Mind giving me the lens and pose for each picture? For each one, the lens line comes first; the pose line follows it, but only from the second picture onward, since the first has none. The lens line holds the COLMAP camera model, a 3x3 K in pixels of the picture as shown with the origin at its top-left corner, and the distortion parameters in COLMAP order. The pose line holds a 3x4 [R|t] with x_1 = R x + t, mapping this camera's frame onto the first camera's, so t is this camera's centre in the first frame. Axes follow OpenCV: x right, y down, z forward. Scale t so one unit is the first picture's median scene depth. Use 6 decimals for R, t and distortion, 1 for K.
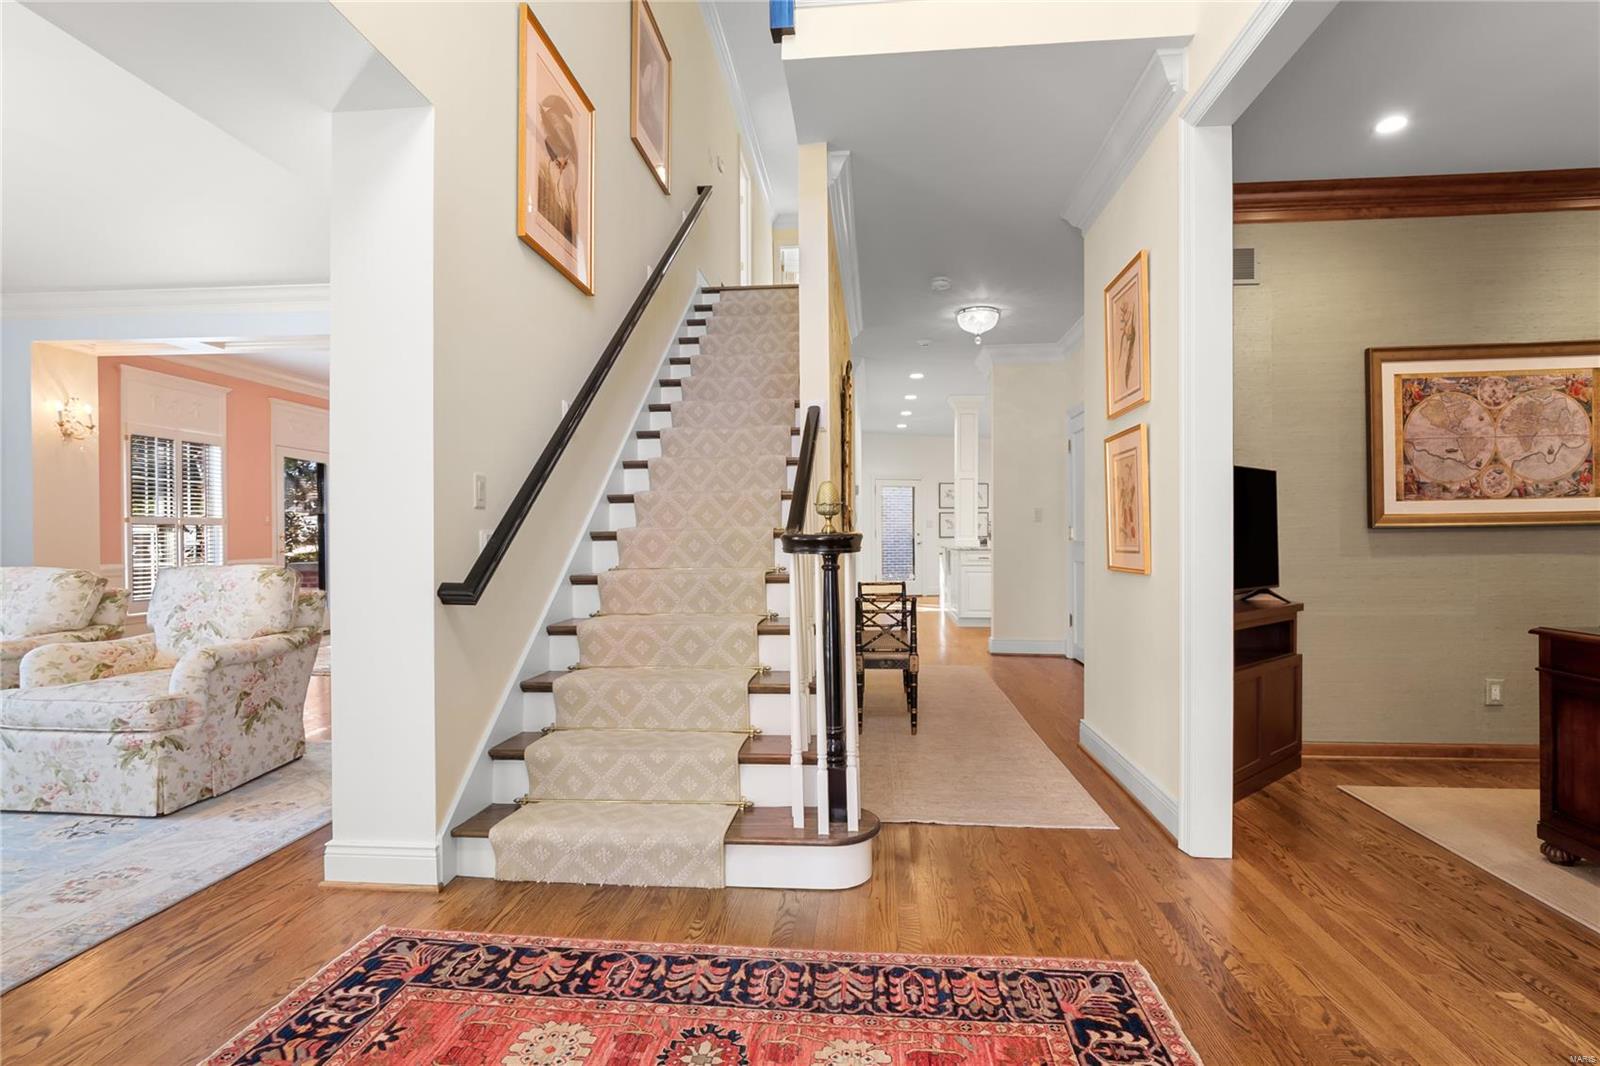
lens RADIAL K [[770.7, 0, 796.4], [0, 770.7, 522.7], [0, 0, 1]] dist [0.000046, 0.000857]
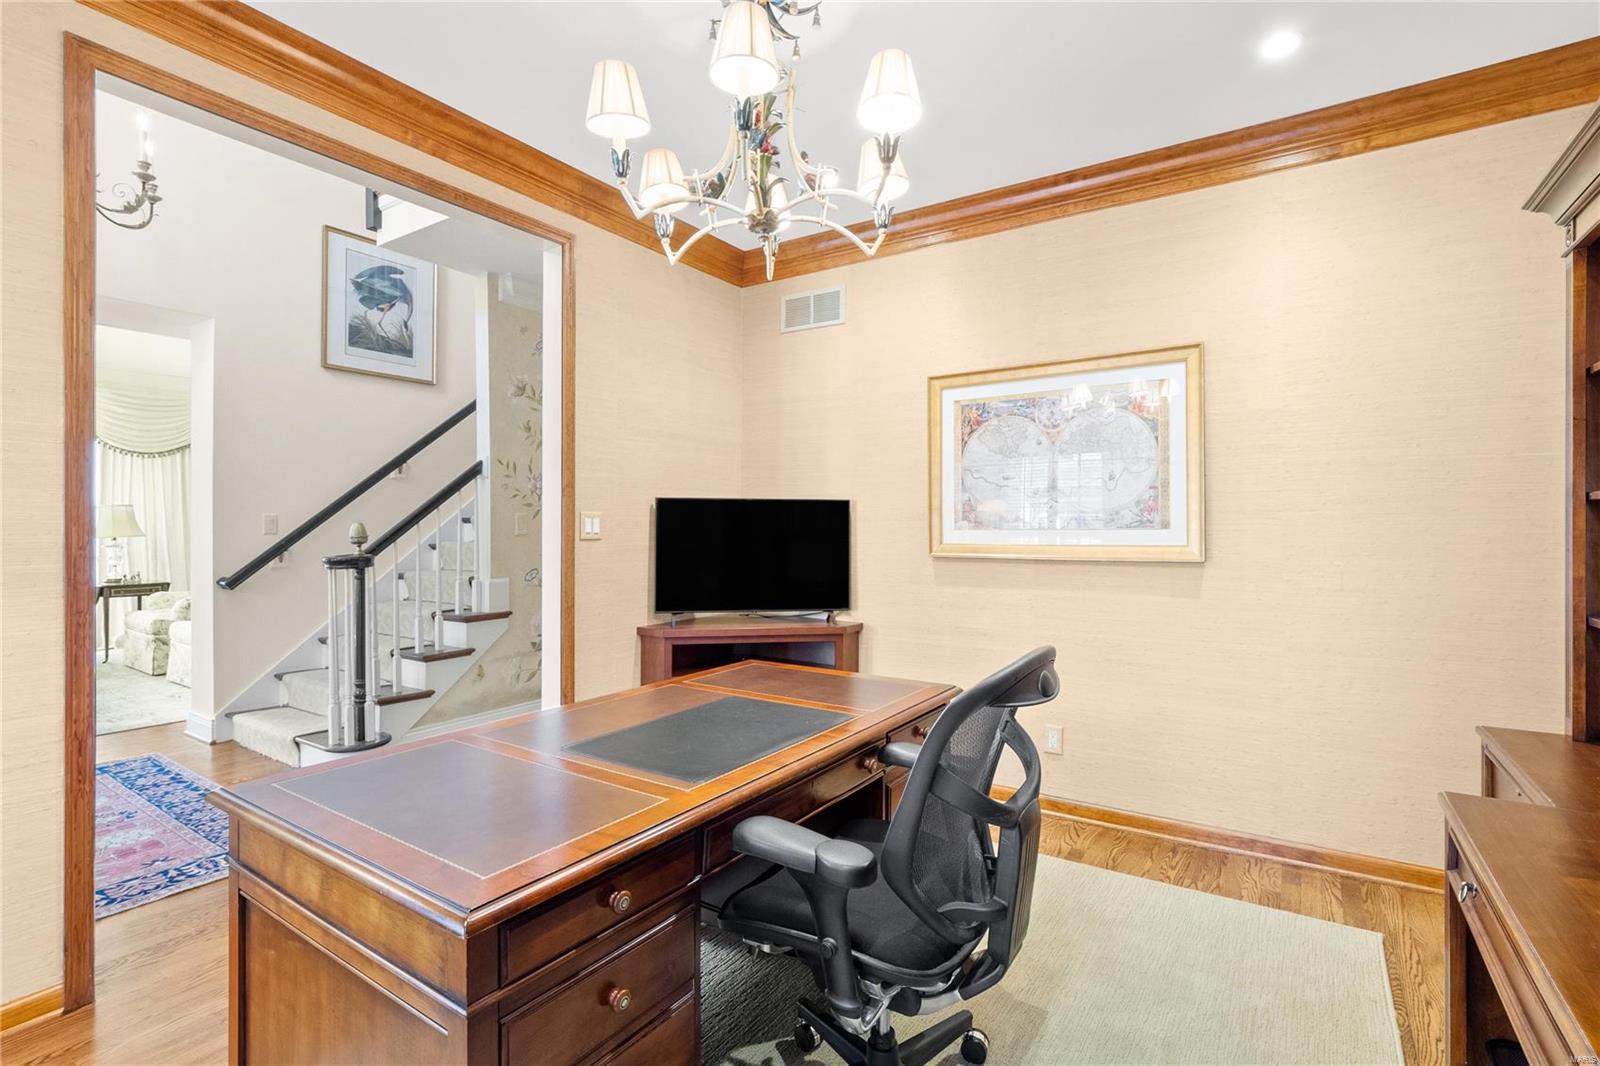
lens RADIAL K [[744.9, 0, 798.2], [0, 744.9, 524.3], [0, 0, 1]] dist [-0.000103, 0.000111]
pose [[0.879144, 0.007511, -0.476497, 1.061859], [-0.001733, 0.999920, 0.012564, -0.047450], [0.476553, -0.010219, 0.879087, 0.071341]]
